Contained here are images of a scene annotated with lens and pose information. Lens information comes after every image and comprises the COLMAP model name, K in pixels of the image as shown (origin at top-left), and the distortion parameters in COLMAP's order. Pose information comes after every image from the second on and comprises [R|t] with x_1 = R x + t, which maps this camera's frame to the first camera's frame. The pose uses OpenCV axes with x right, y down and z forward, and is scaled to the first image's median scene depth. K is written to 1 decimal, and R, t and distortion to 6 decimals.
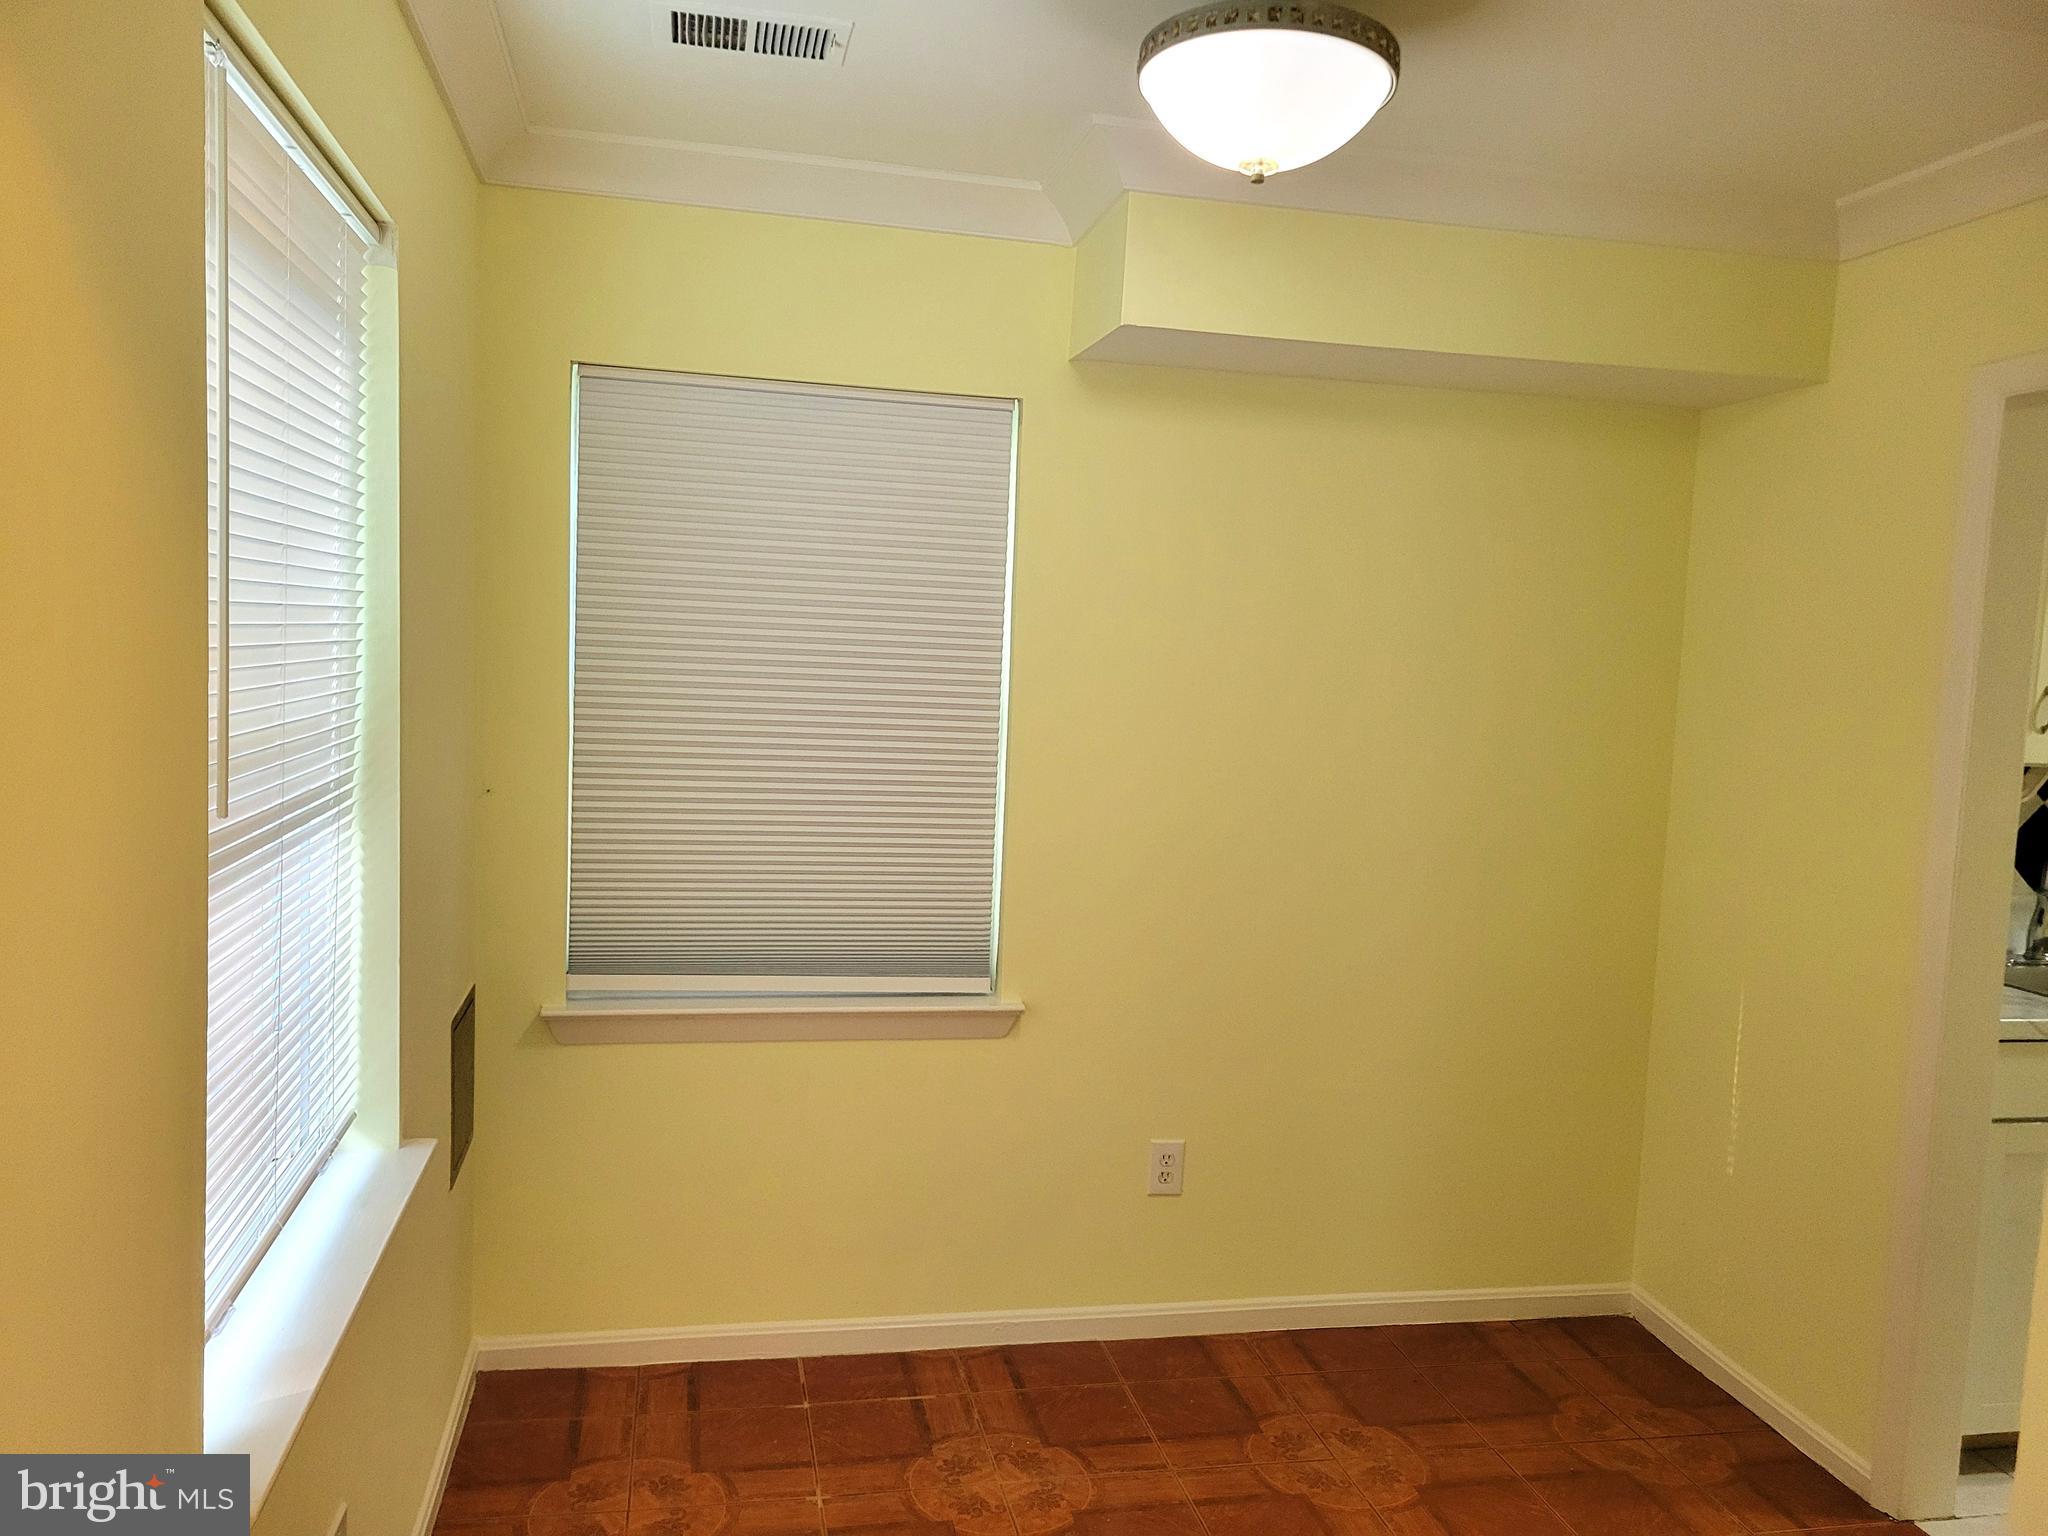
lens RADIAL K [[1521.5, 0, 1040.1], [0, 1521.5, 787.2], [0, 0, 1]] dist [0.037568, -0.004616]
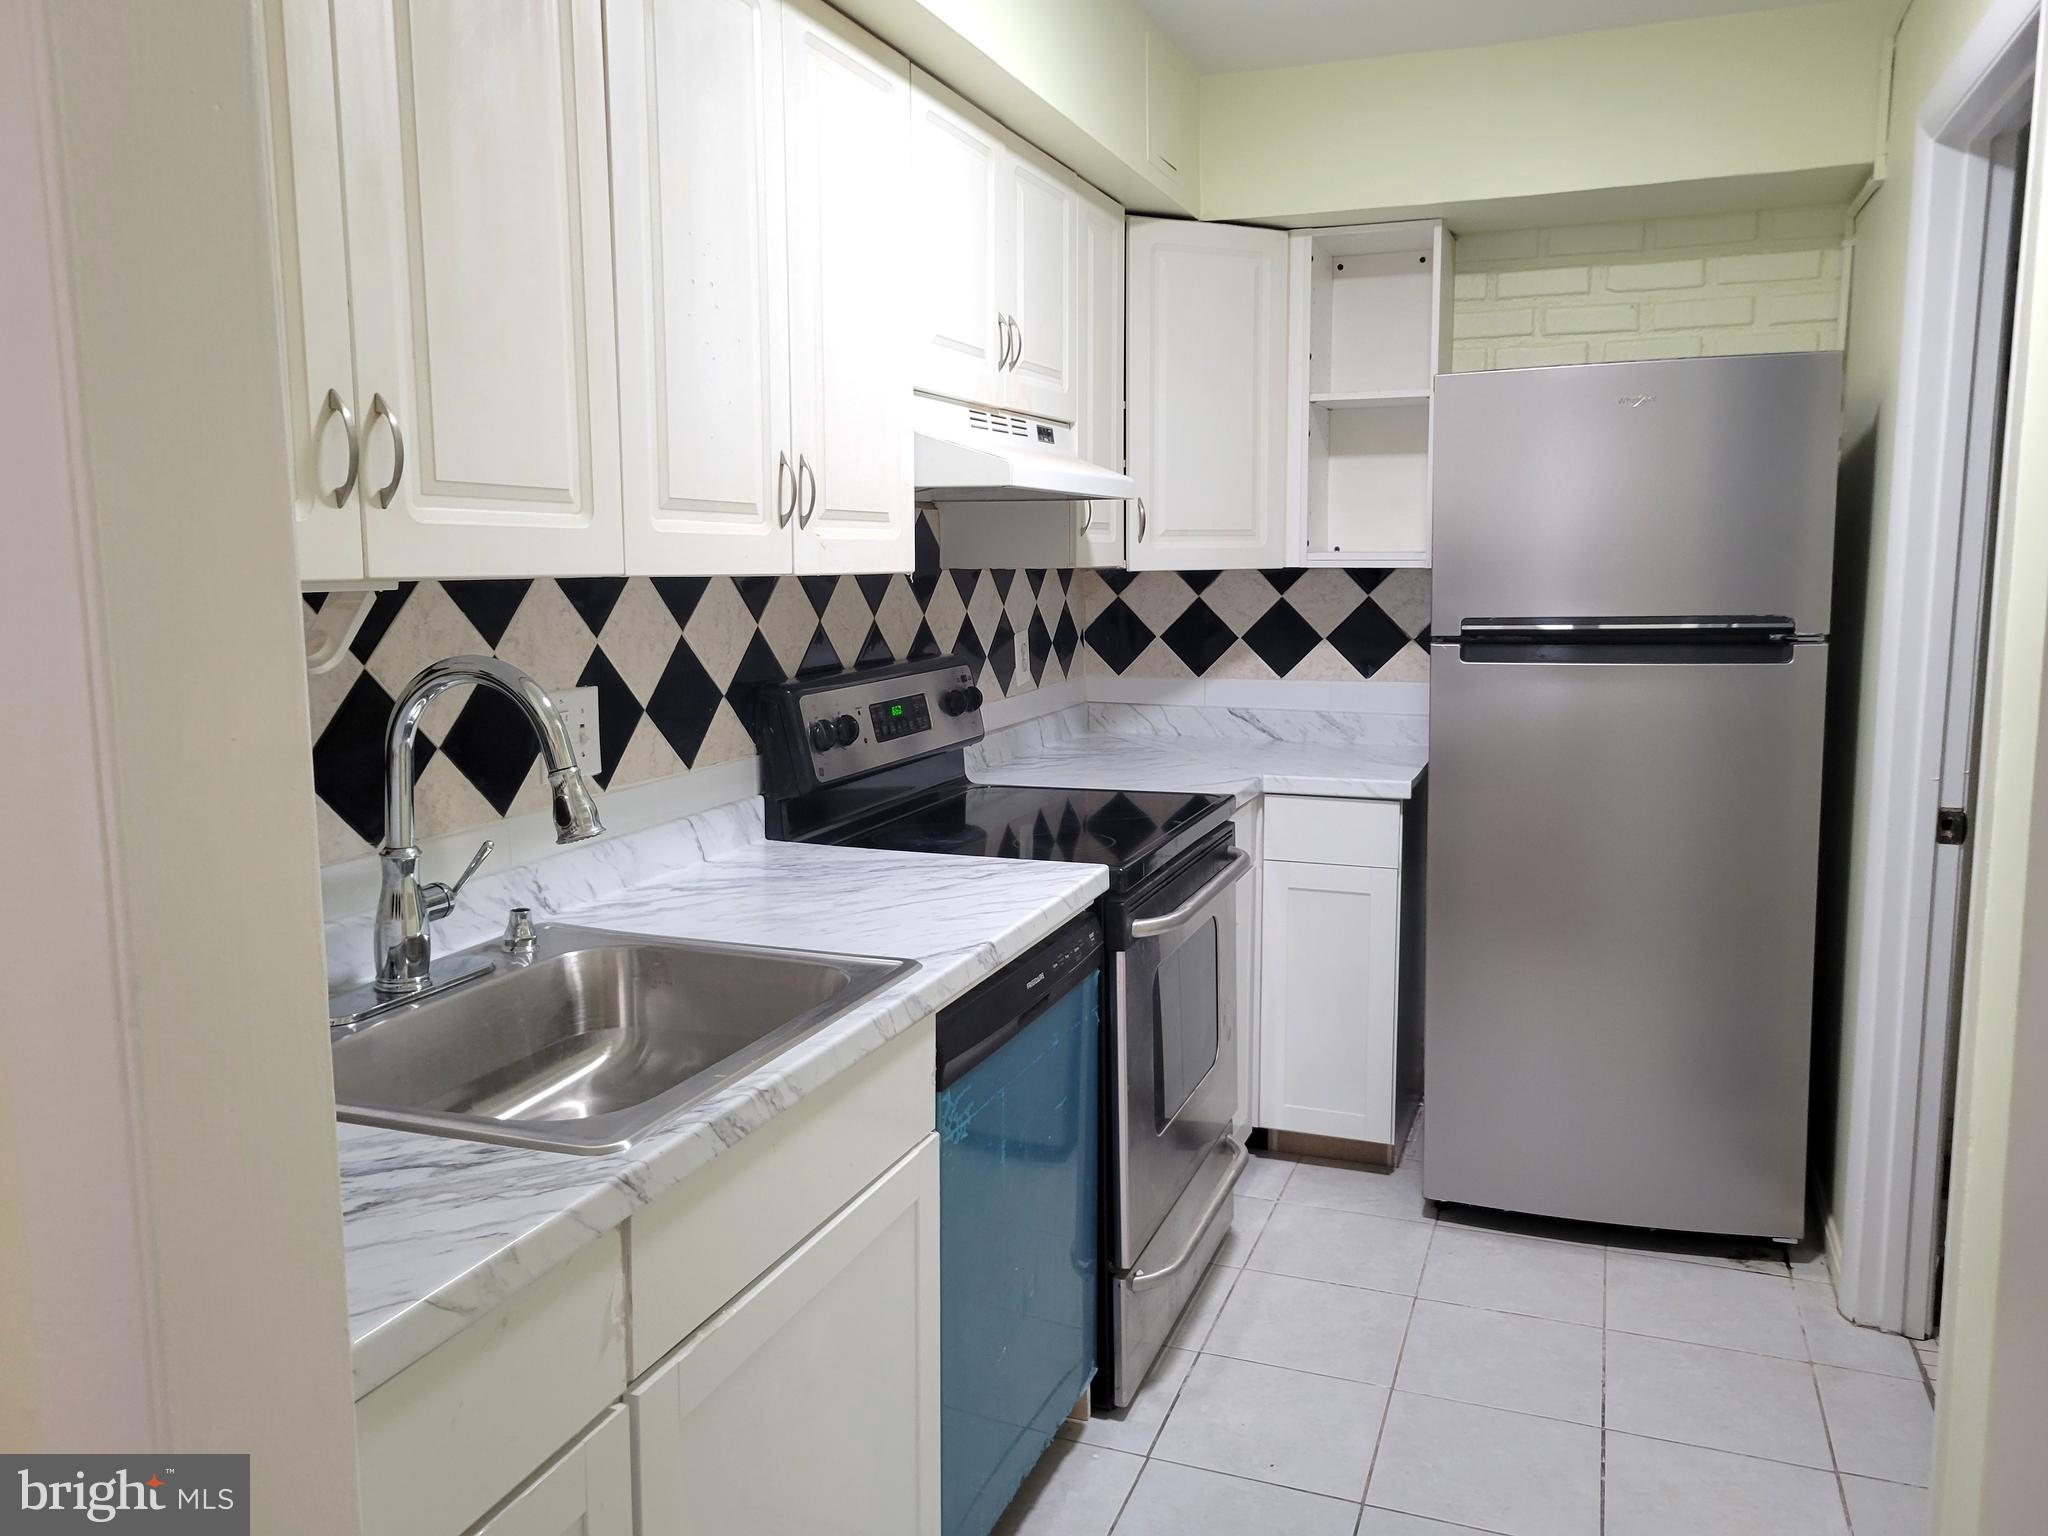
lens RADIAL K [[1521.5, 0, 1025.1], [0, 1521.5, 759.7], [0, 0, 1]] dist [0.037568, -0.004616]
pose [[0.562279, -0.159126, 0.811493, 0.407822], [0.074921, 0.987078, 0.141644, -0.012151], [-0.823547, -0.018846, 0.566935, 0.613858]]
